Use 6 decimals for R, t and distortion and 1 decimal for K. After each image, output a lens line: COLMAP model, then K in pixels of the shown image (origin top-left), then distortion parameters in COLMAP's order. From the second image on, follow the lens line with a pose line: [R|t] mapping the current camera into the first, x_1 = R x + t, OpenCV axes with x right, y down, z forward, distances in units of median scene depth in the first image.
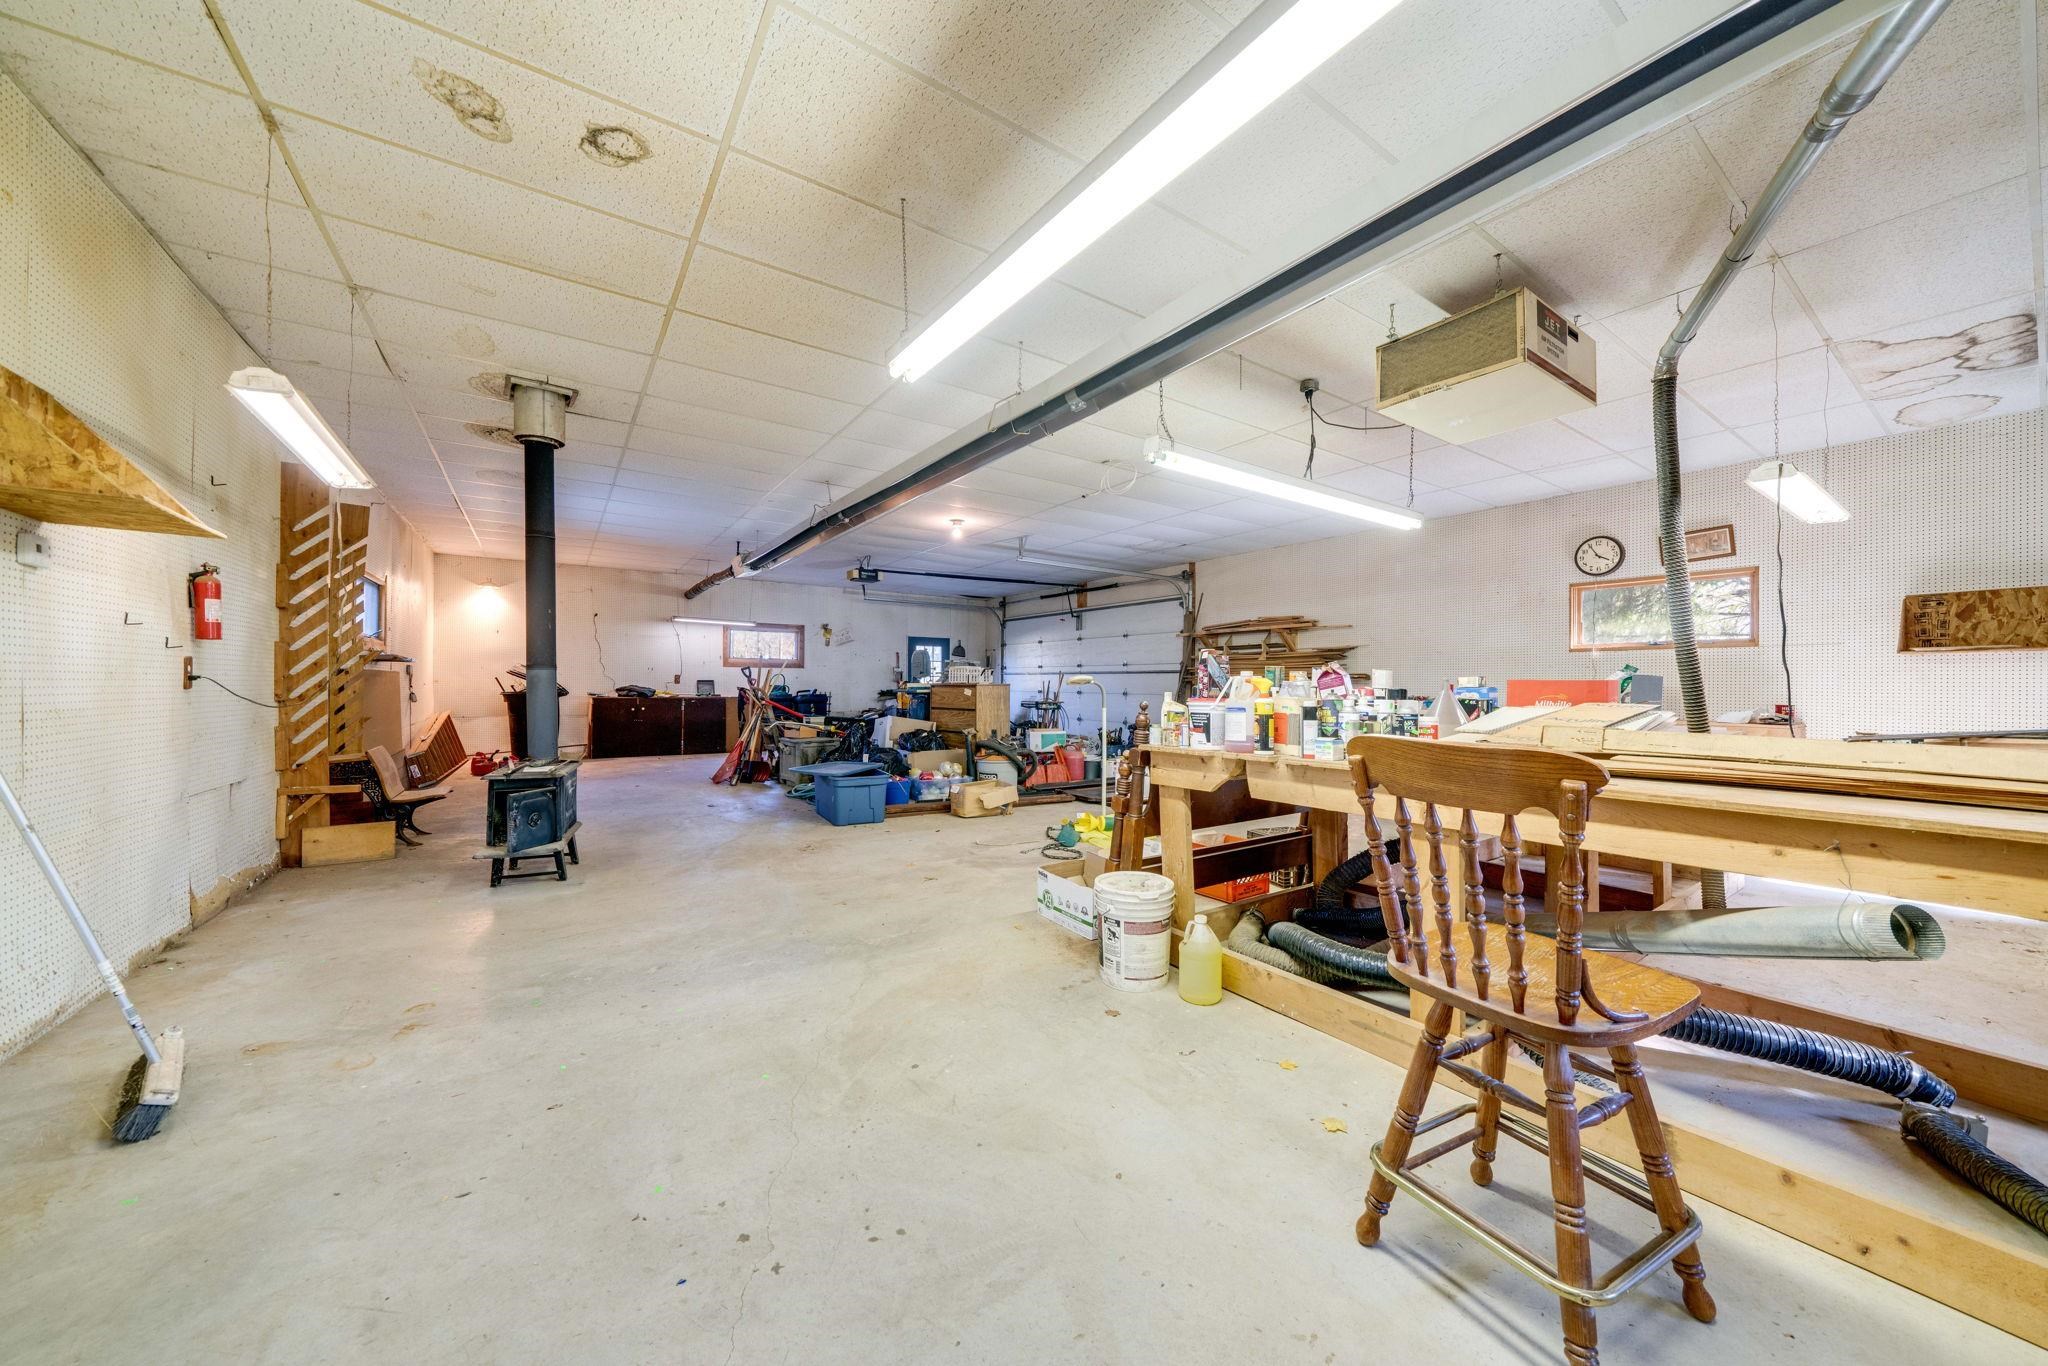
lens RADIAL K [[711.1, 0, 1033.2], [0, 711.1, 686.2], [0, 0, 1]] dist [0.000334, -0.000018]
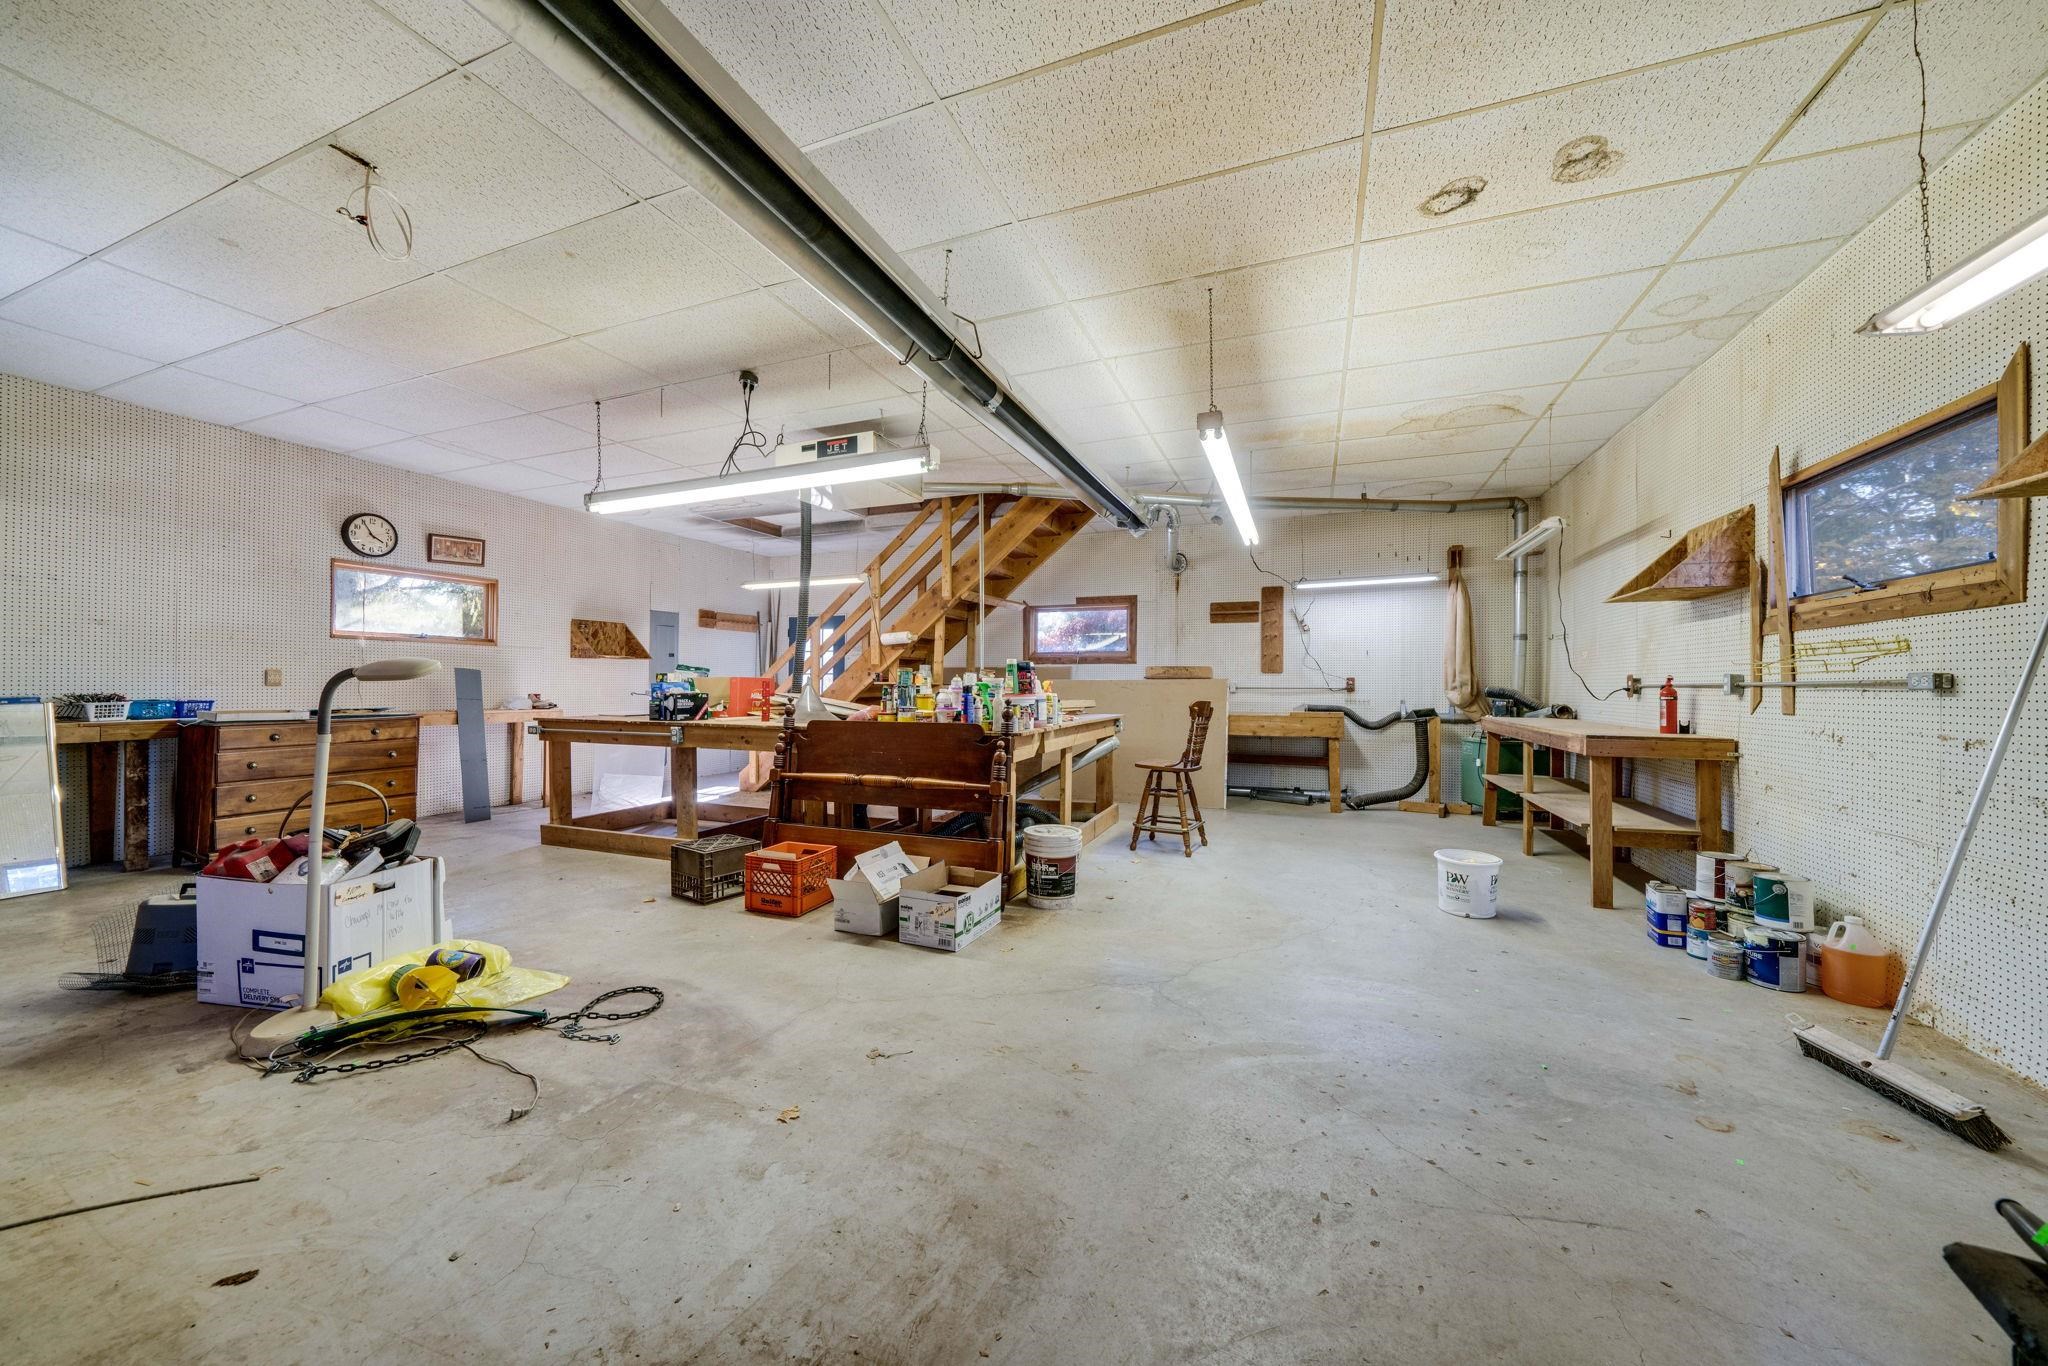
lens RADIAL K [[711.1, 0, 1027.8], [0, 711.1, 681.0], [0, 0, 1]] dist [0.000334, -0.000018]
pose [[-0.557189, -0.005020, 0.830370, -0.861358], [-0.008182, 0.999966, 0.000555, -0.008491], [-0.830345, -0.006484, -0.557212, 1.618080]]
